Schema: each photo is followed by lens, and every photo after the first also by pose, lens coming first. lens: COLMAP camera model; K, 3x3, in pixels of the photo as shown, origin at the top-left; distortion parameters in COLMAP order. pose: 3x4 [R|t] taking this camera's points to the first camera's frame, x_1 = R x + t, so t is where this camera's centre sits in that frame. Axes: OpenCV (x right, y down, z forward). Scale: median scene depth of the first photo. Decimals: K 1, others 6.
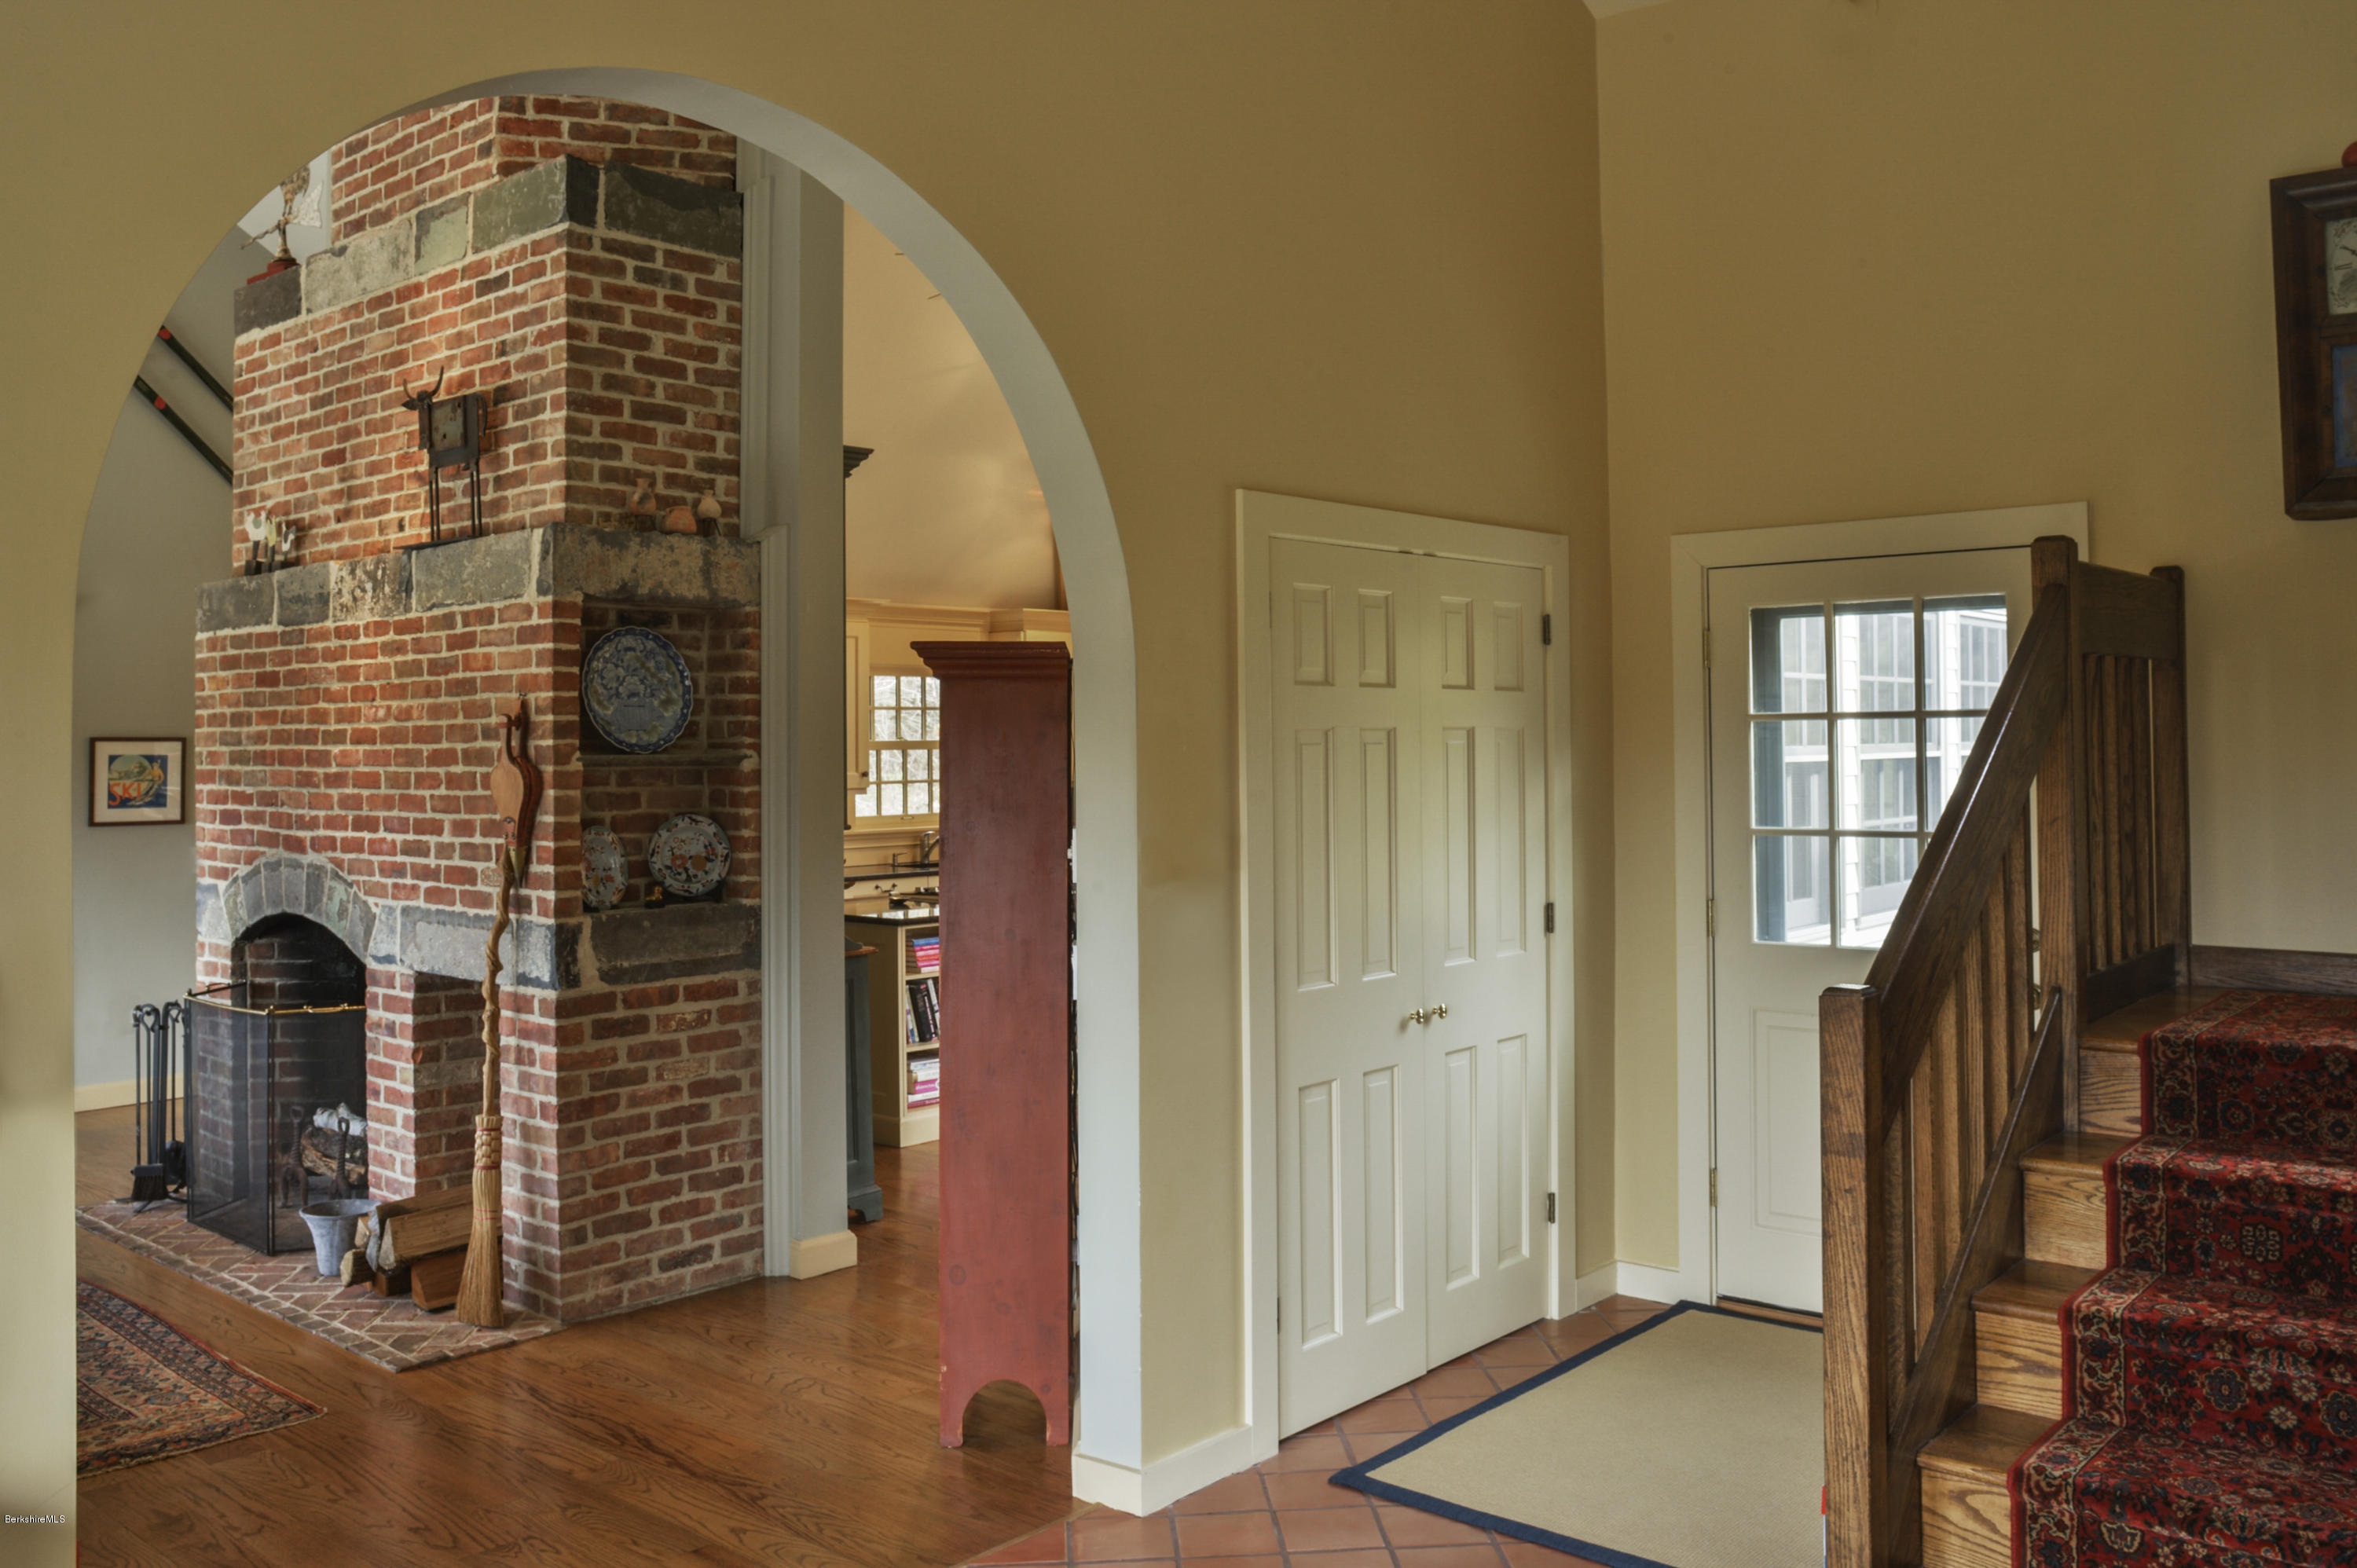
lens RADIAL K [[1931.6, 0, 1213.9], [0, 1931.6, 712.7], [0, 0, 1]] dist [-0.084082, 0.066711]
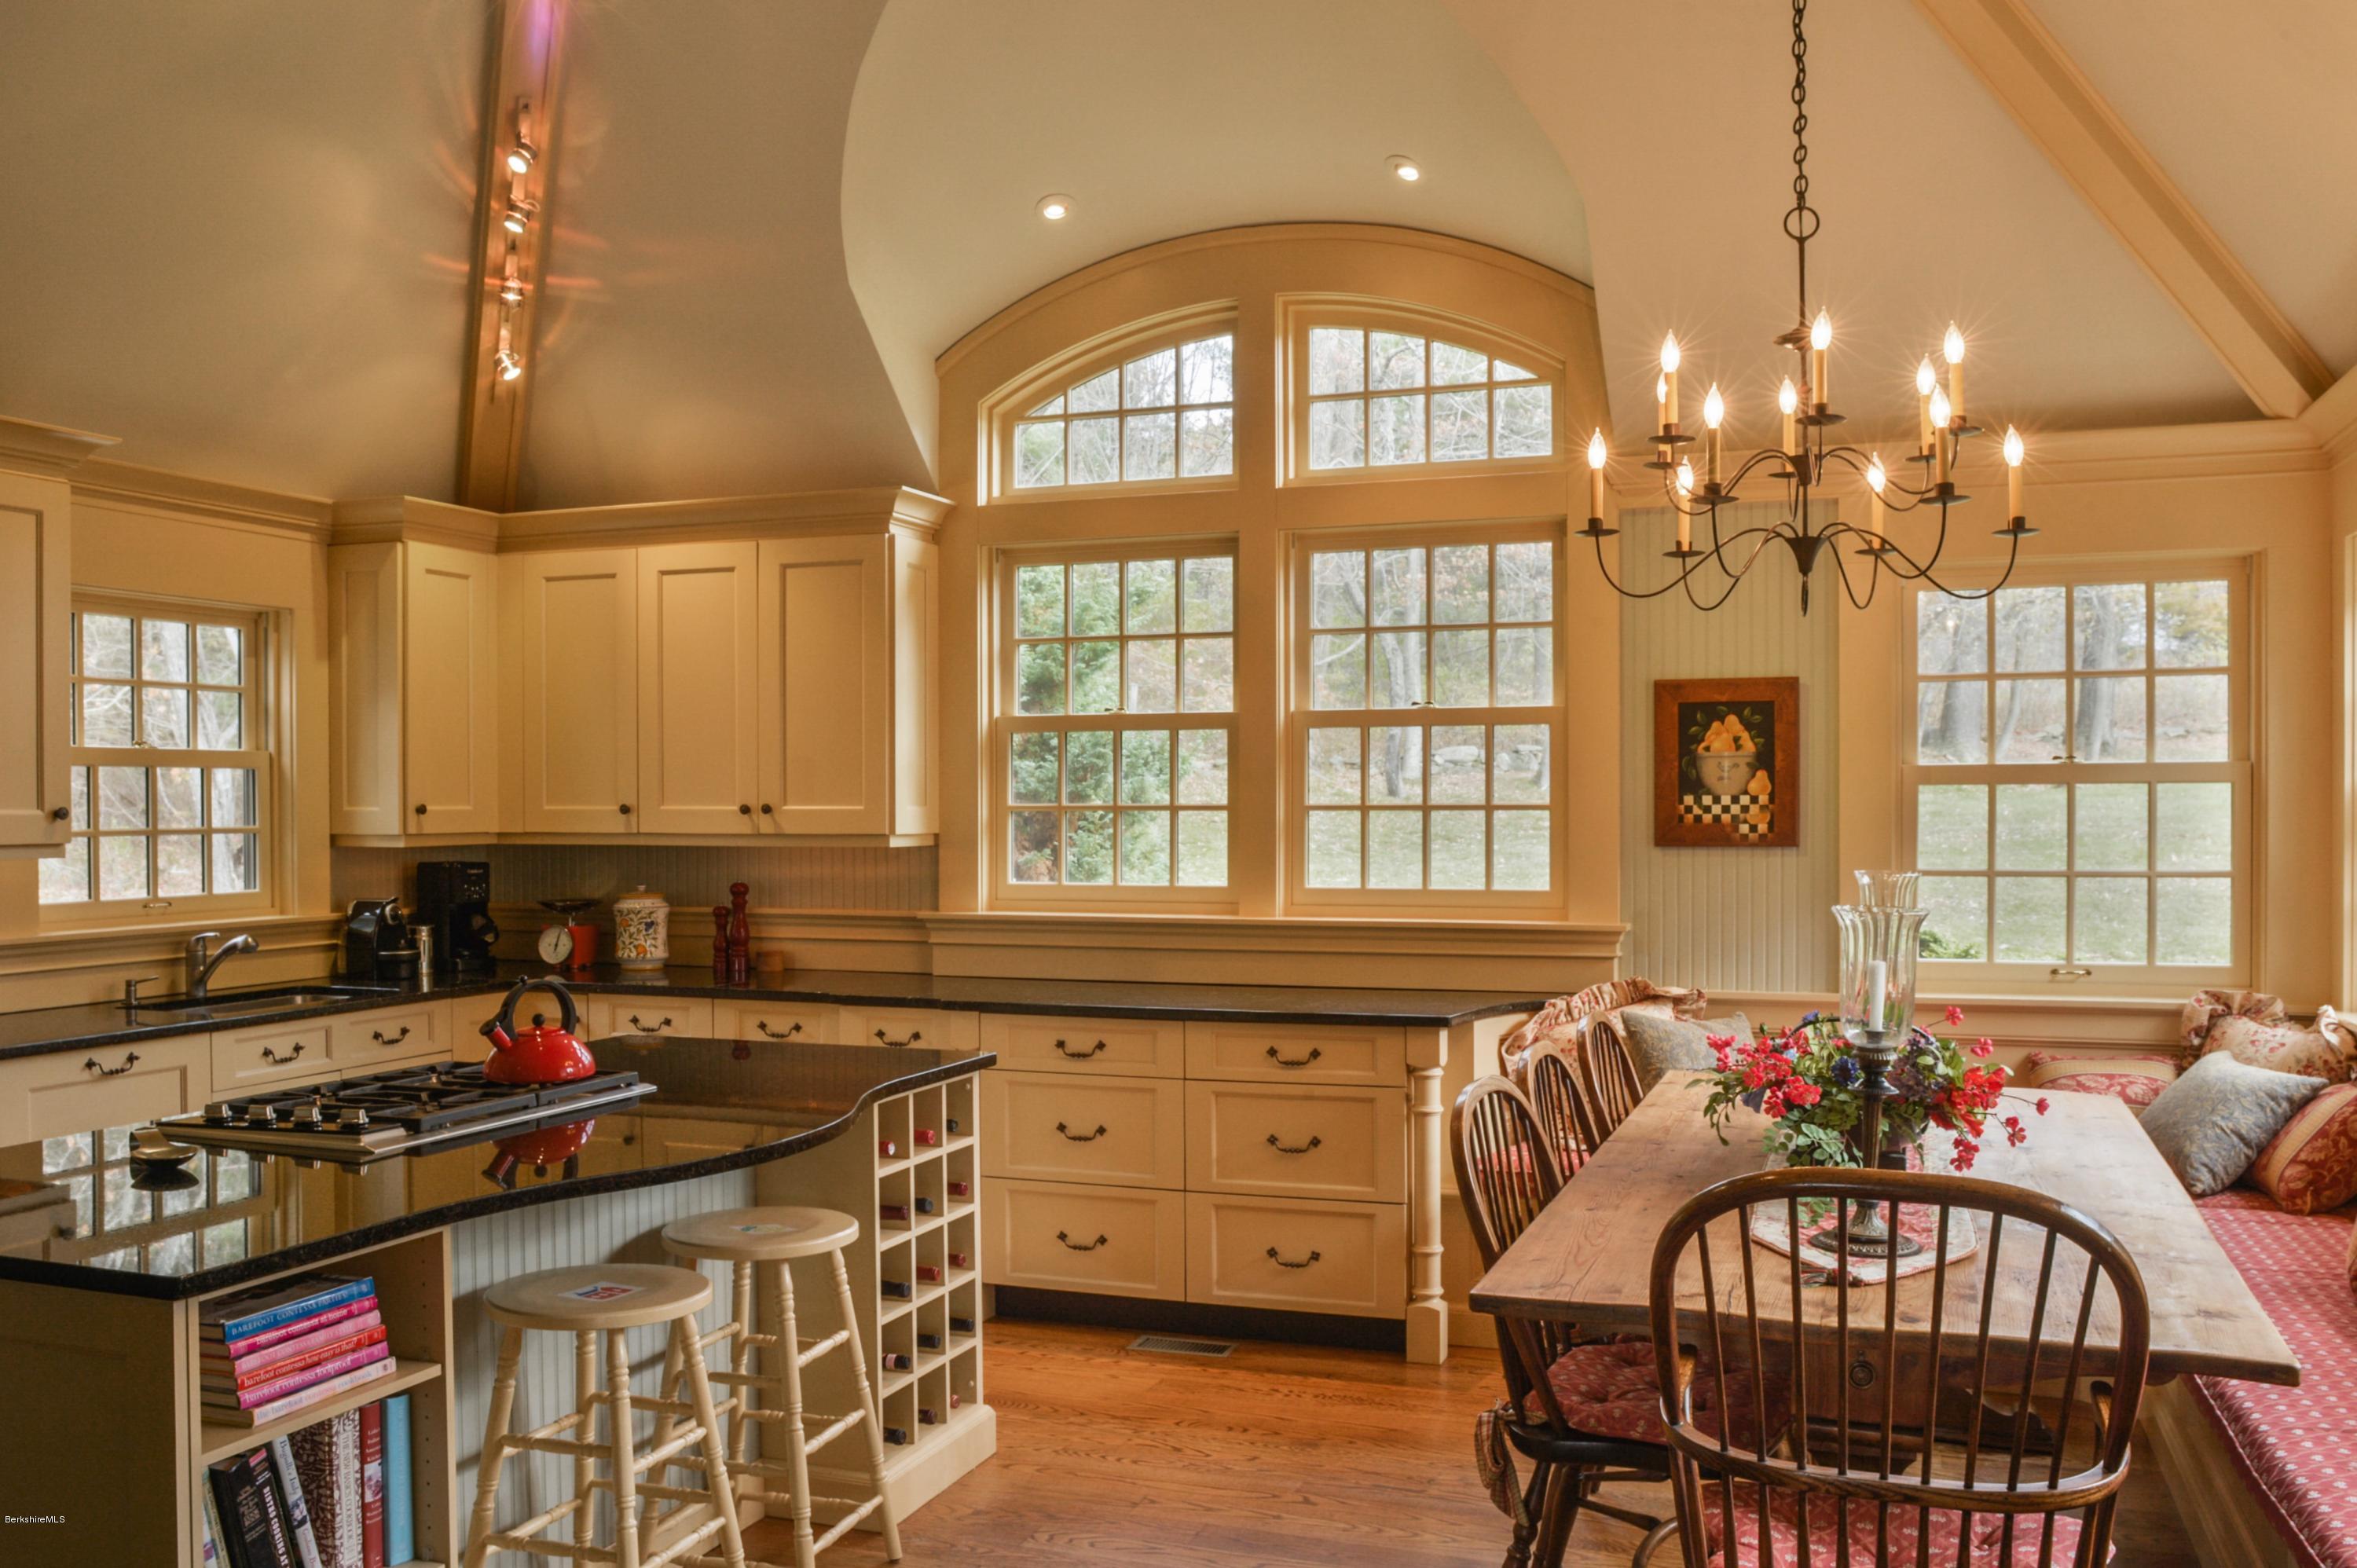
lens RADIAL K [[1931.6, 0, 1193.9], [0, 1931.6, 794.0], [0, 0, 1]] dist [-0.084082, 0.066711]
pose [[0.936890, 0.001691, 0.349620, -0.156648], [-0.005965, 0.999920, 0.011148, 0.037286], [-0.349573, -0.012530, 0.936825, 0.887827]]
